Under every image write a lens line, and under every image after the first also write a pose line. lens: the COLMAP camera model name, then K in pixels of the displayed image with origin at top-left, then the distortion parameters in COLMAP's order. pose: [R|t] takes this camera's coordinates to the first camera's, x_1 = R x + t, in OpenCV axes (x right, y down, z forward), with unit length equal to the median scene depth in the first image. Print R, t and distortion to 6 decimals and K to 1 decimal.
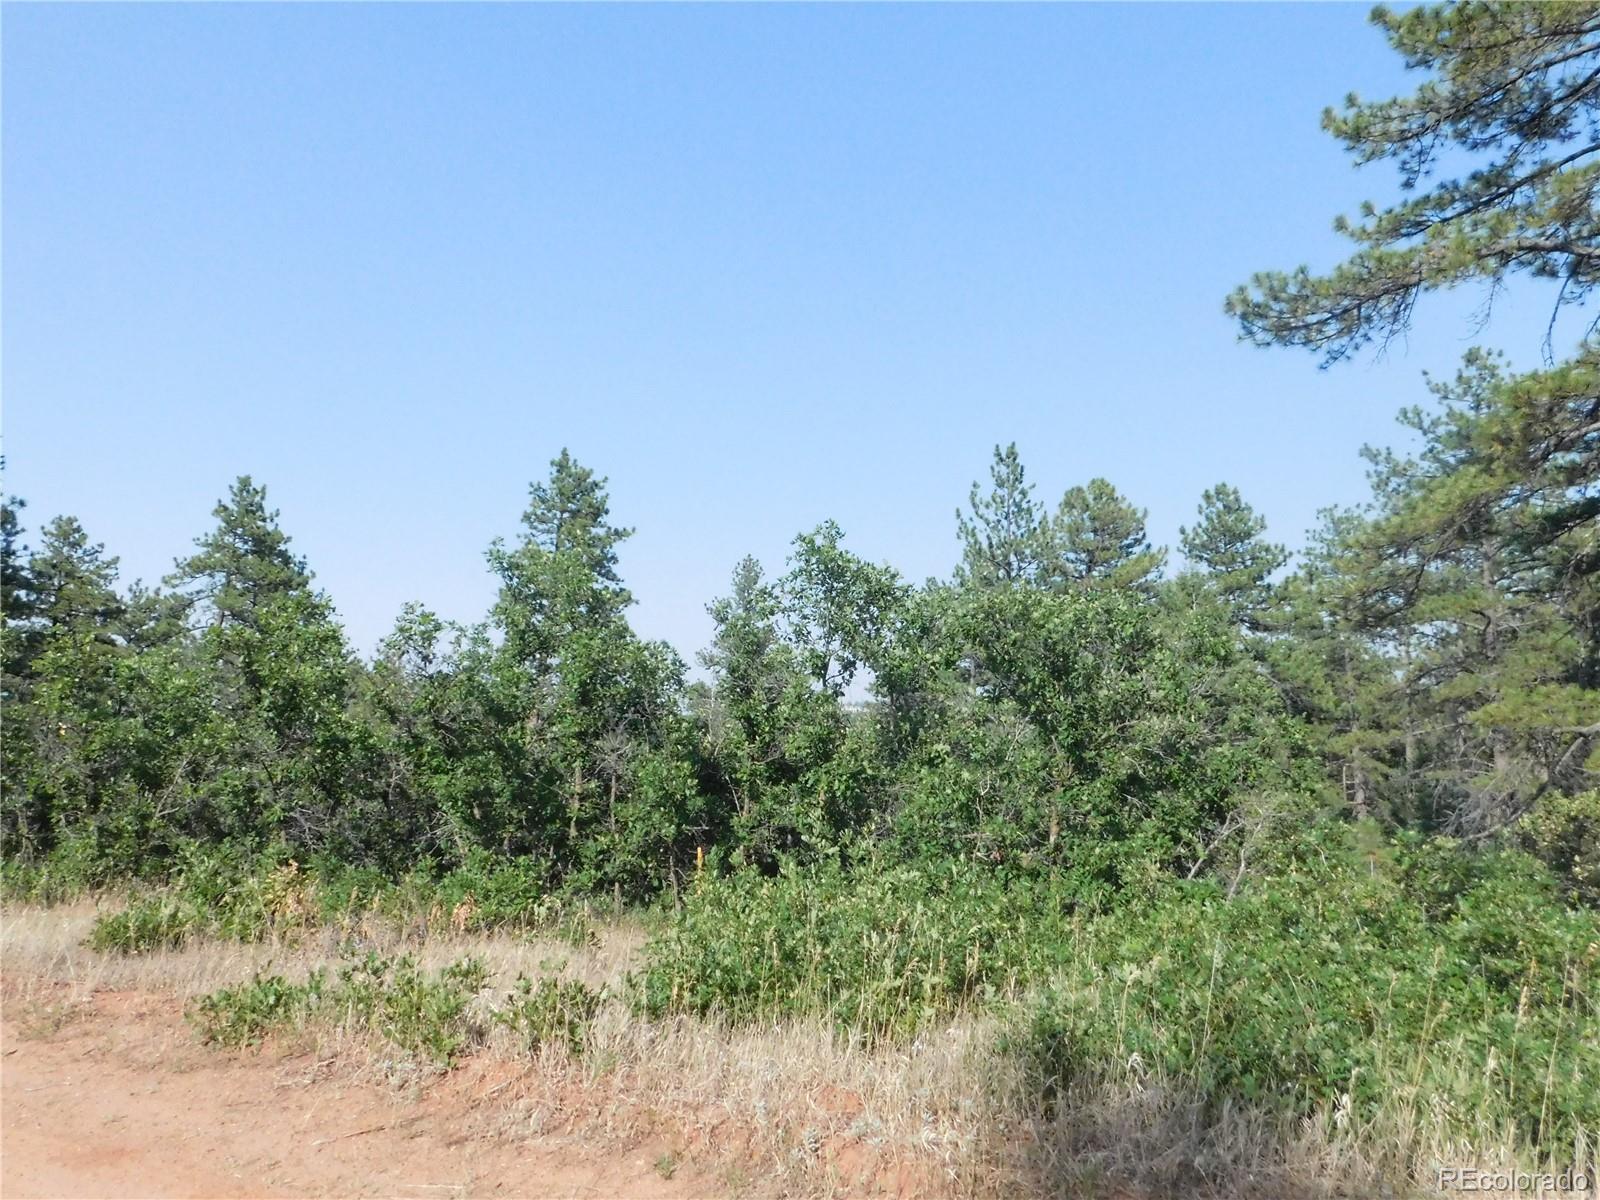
lens RADIAL K [[1177.4, 0, 787.9], [0, 1177.4, 645.1], [0, 0, 1]] dist [-0.026207, 0.004451]
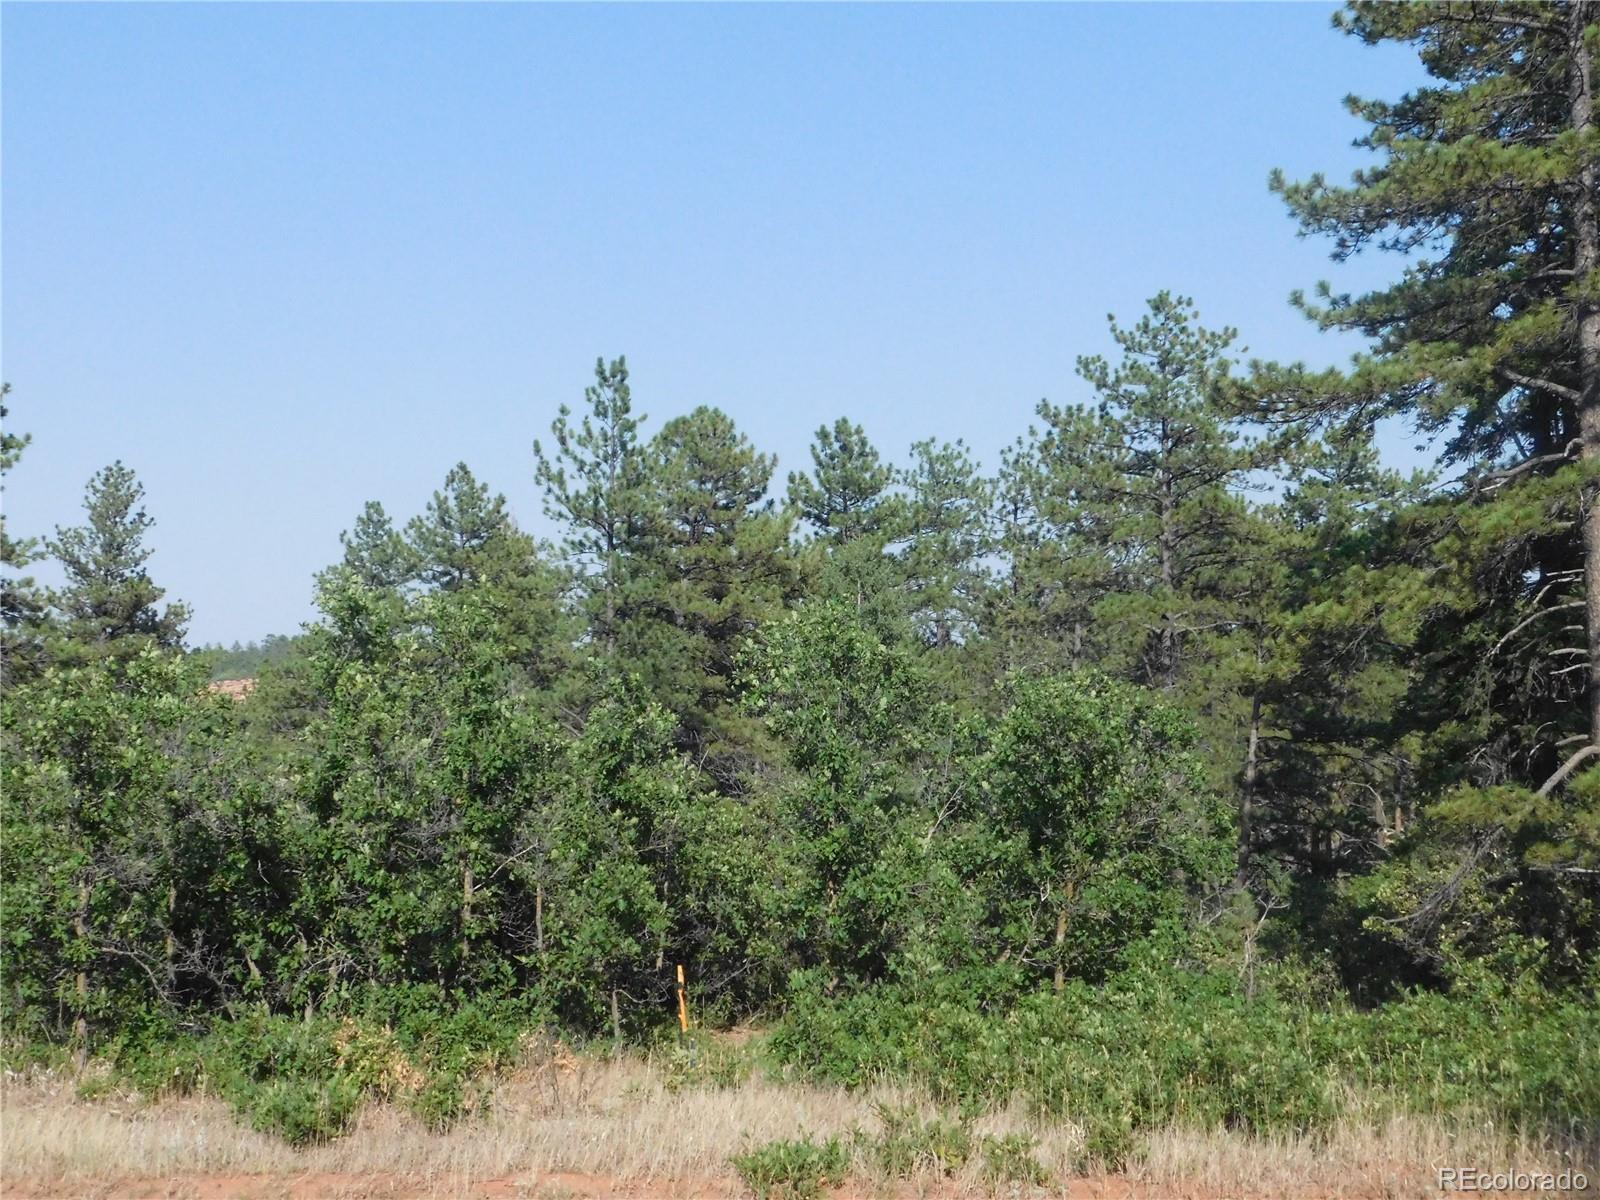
lens RADIAL K [[1892.3, 0, 803.0], [0, 1892.3, 604.8], [0, 0, 1]] dist [-0.018923, 0.000000]
pose [[0.895574, 0.024208, 0.444254, -0.218309], [-0.034026, 0.999321, 0.014138, -0.039831], [-0.443610, -0.027778, 0.895790, -0.092779]]
